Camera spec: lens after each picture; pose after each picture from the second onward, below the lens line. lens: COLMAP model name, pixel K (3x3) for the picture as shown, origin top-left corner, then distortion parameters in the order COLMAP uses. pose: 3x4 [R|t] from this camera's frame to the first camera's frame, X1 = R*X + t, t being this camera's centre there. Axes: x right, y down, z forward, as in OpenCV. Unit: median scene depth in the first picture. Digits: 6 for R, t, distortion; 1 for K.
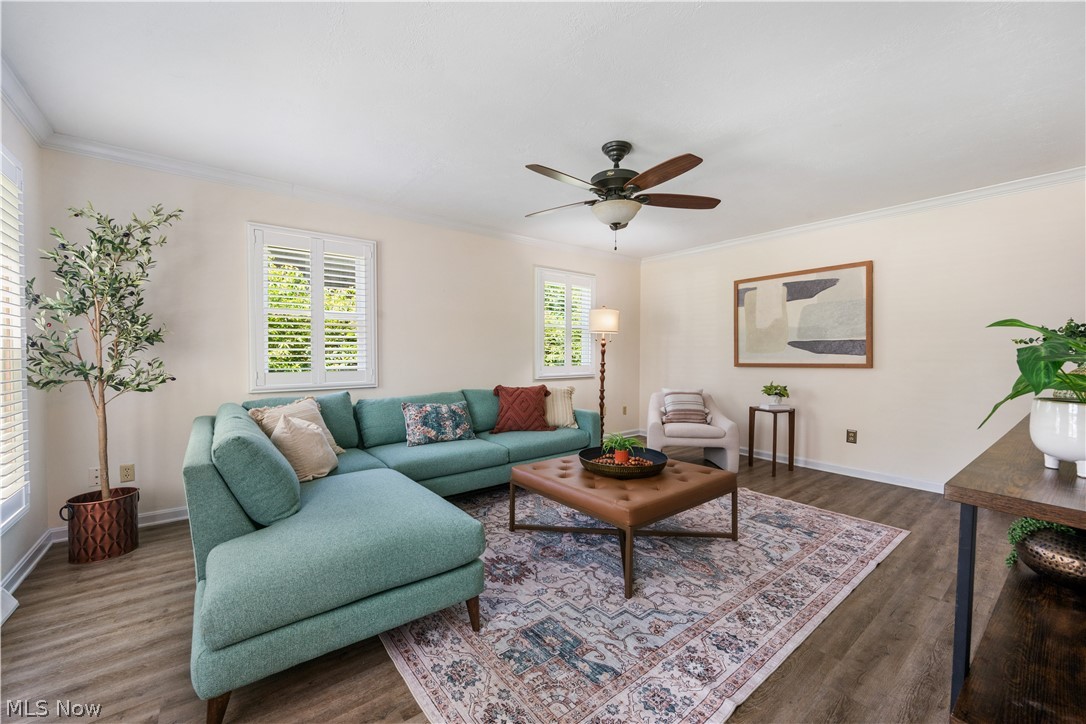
lens RADIAL K [[430.9, 0, 541.6], [0, 430.9, 362.3], [0, 0, 1]] dist [0.002661, -0.000756]
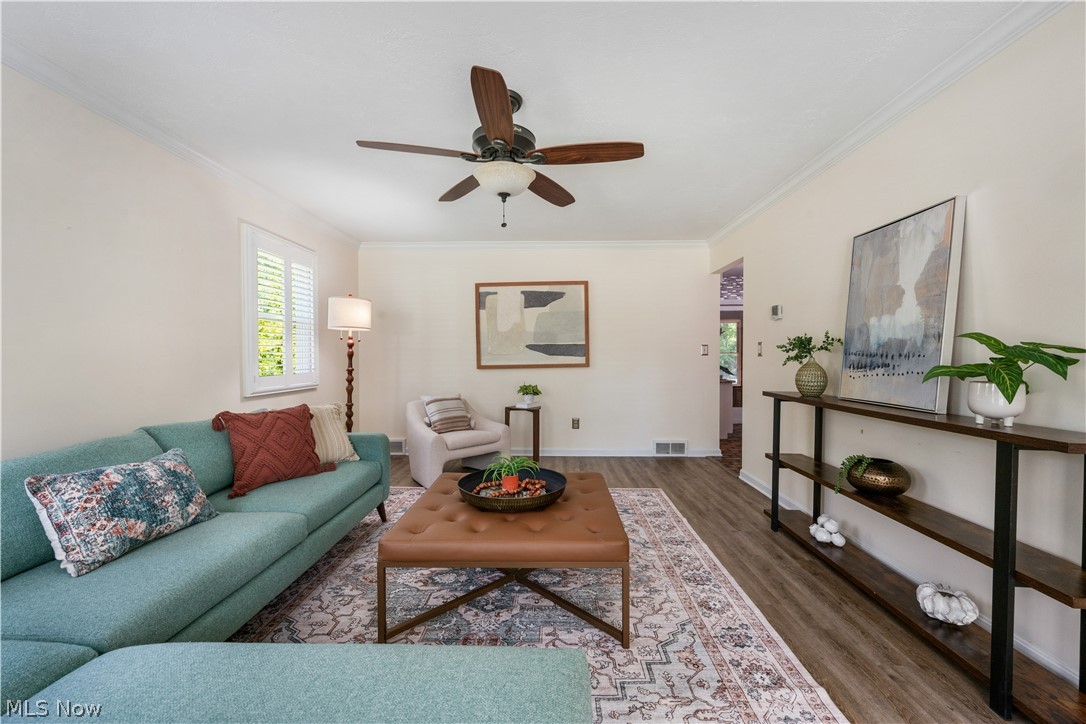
lens RADIAL K [[430.9, 0, 541.9], [0, 430.9, 362.1], [0, 0, 1]] dist [0.002661, -0.000756]
pose [[0.636009, -0.015604, 0.771524, -0.288697], [0.021288, 0.999770, 0.002672, -0.006773], [-0.771388, 0.014725, 0.636195, 0.312420]]
